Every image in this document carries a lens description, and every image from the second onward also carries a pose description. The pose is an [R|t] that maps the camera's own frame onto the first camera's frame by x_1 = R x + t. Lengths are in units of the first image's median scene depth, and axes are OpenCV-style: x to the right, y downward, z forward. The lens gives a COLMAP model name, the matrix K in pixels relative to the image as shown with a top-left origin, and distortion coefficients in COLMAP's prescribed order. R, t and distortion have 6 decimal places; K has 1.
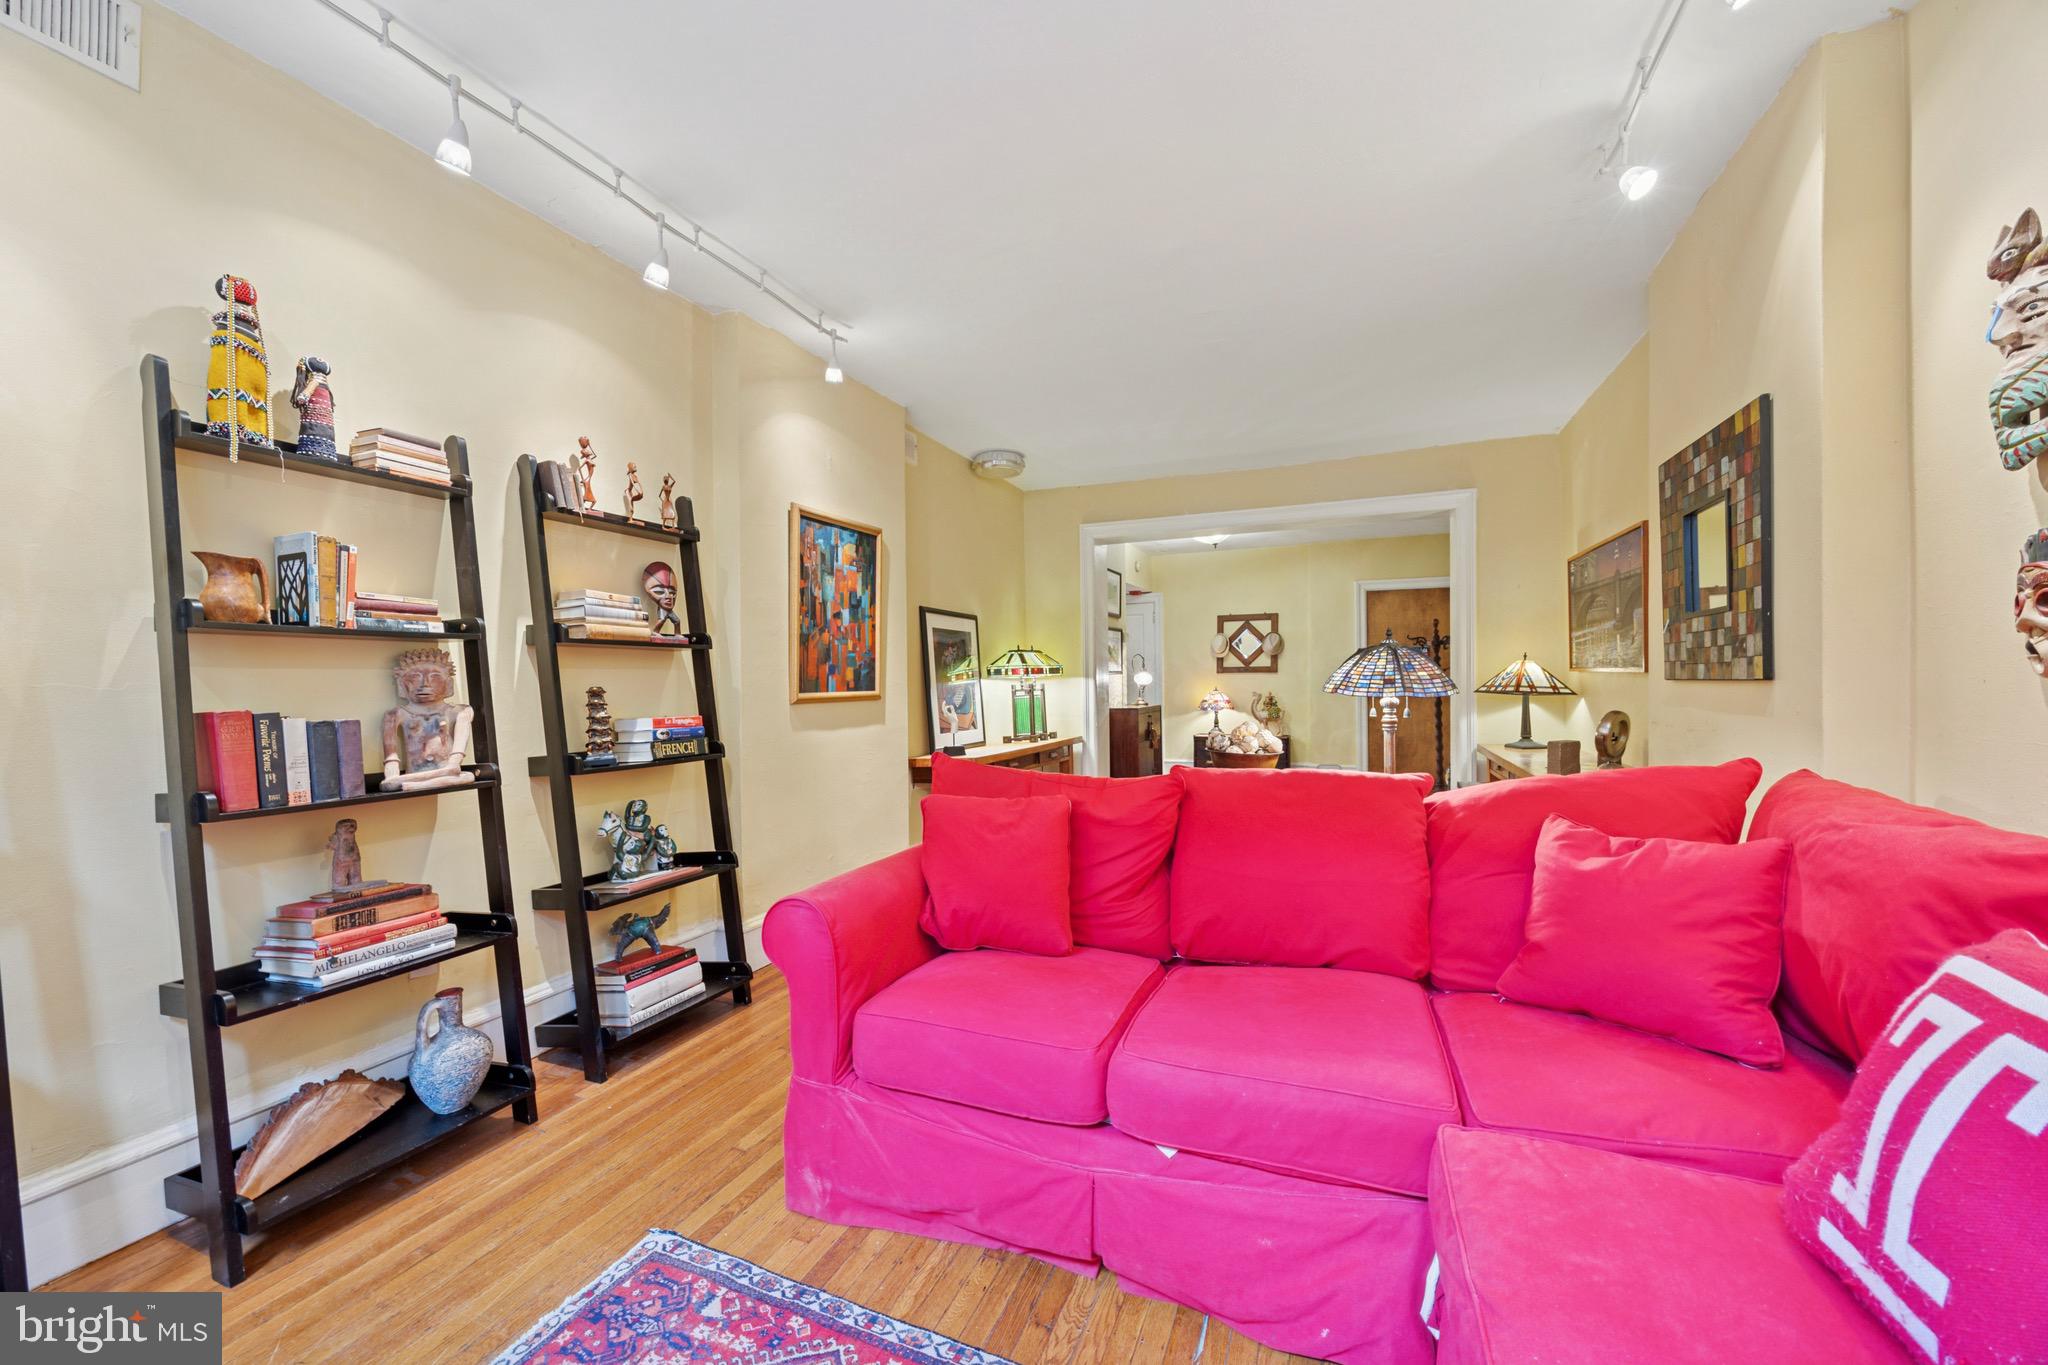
lens RADIAL K [[785.4, 0, 1024.9], [0, 785.4, 684.1], [0, 0, 1]] dist [-0.002350, -0.000143]
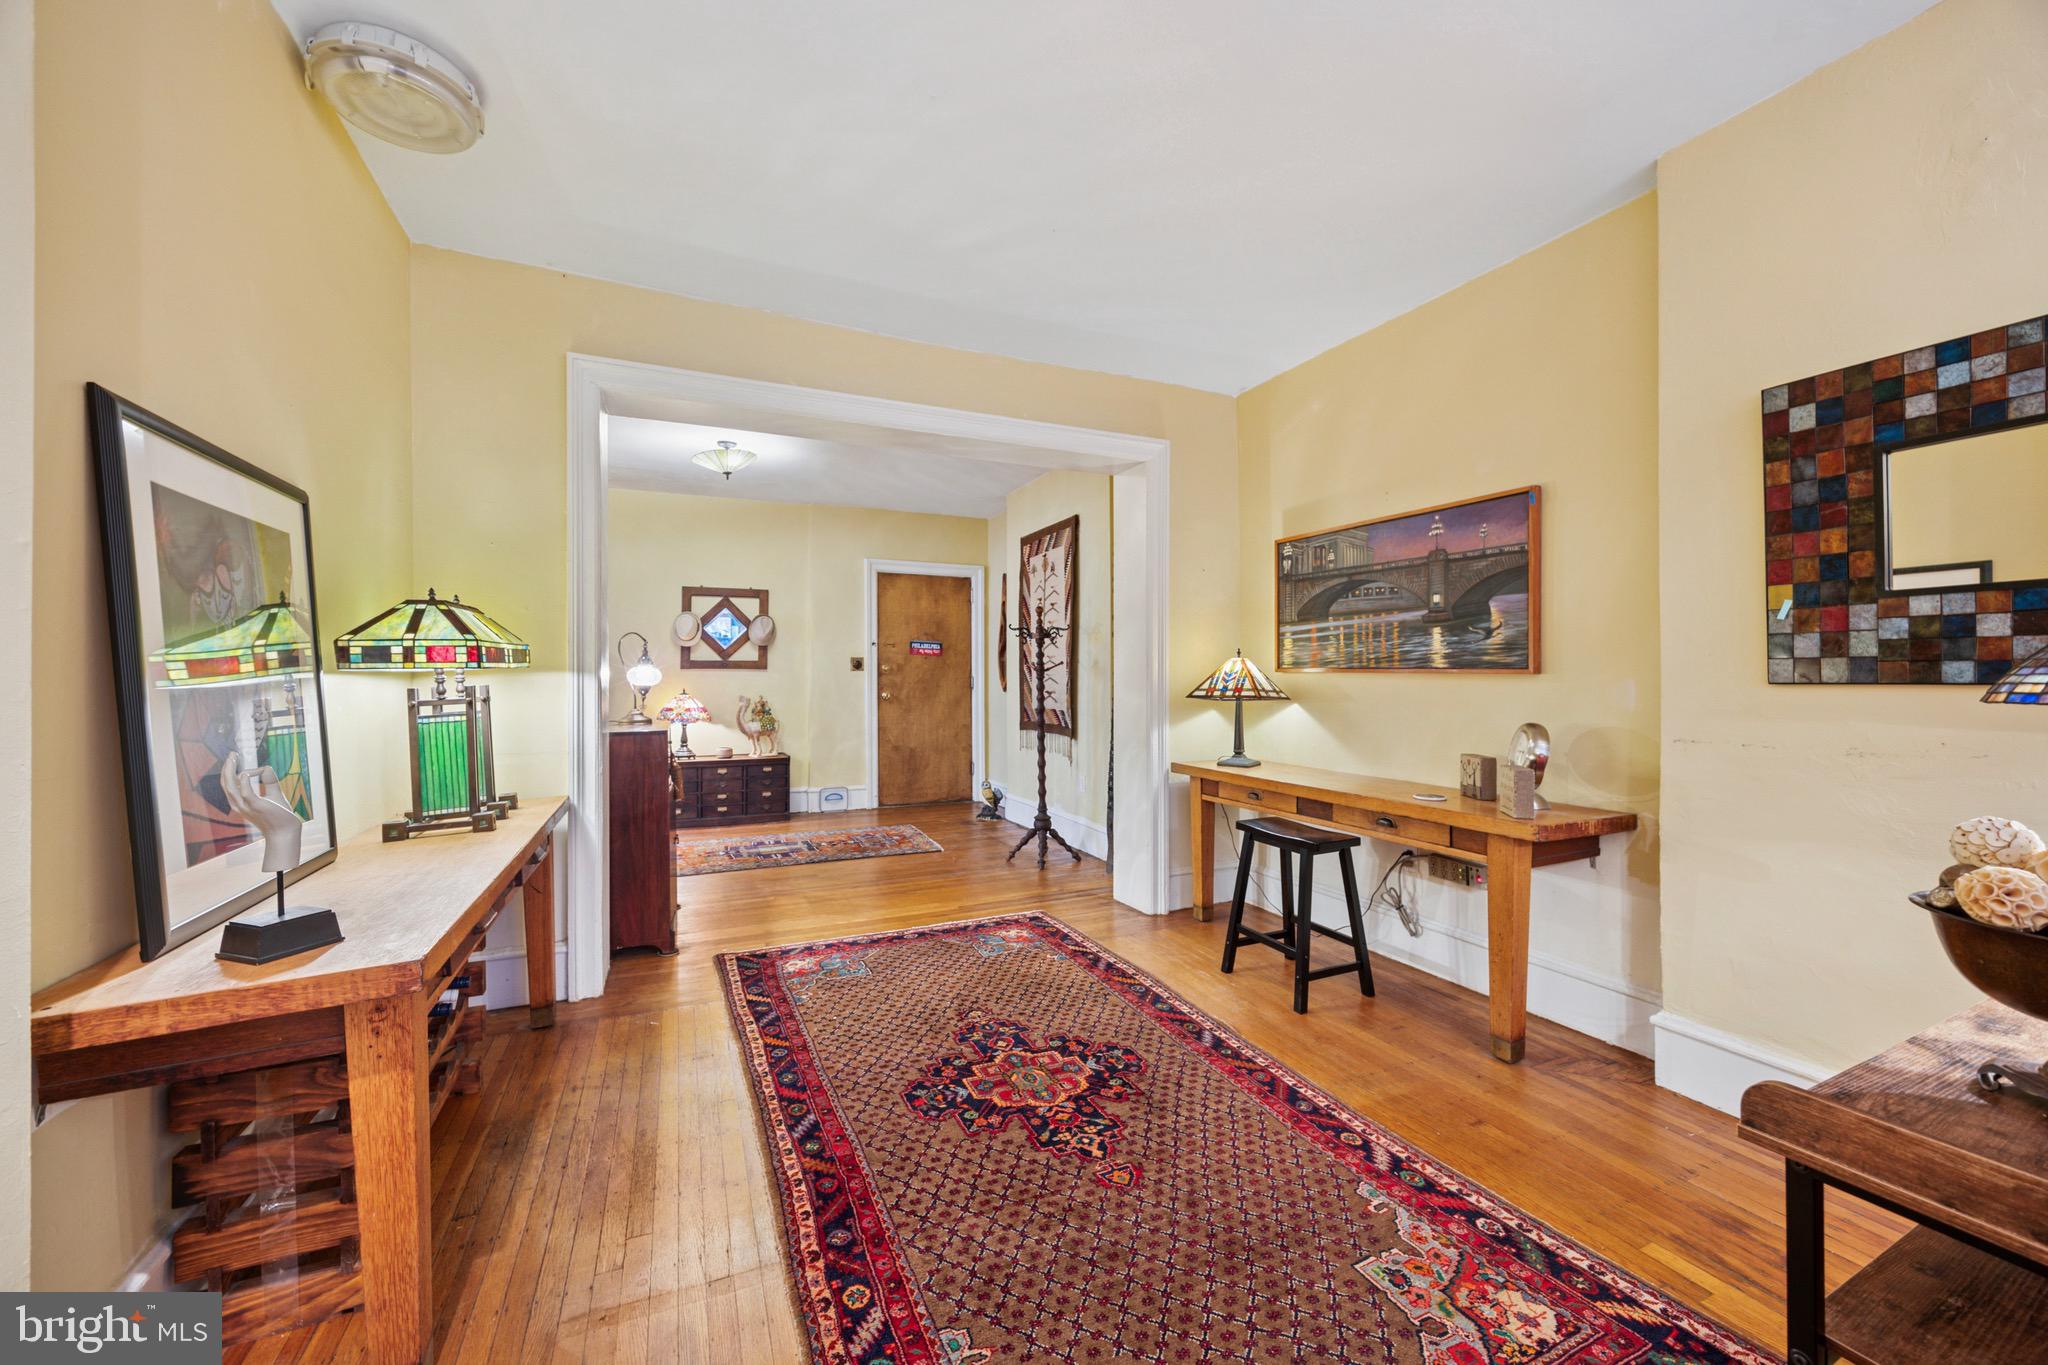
lens RADIAL K [[785.4, 0, 1022.7], [0, 785.4, 672.7], [0, 0, 1]] dist [-0.002350, -0.000143]
pose [[0.681332, 0.012152, 0.731874, -0.105959], [-0.002009, 0.999889, -0.014732, -0.002014], [-0.731972, 0.008567, 0.681281, 0.567050]]
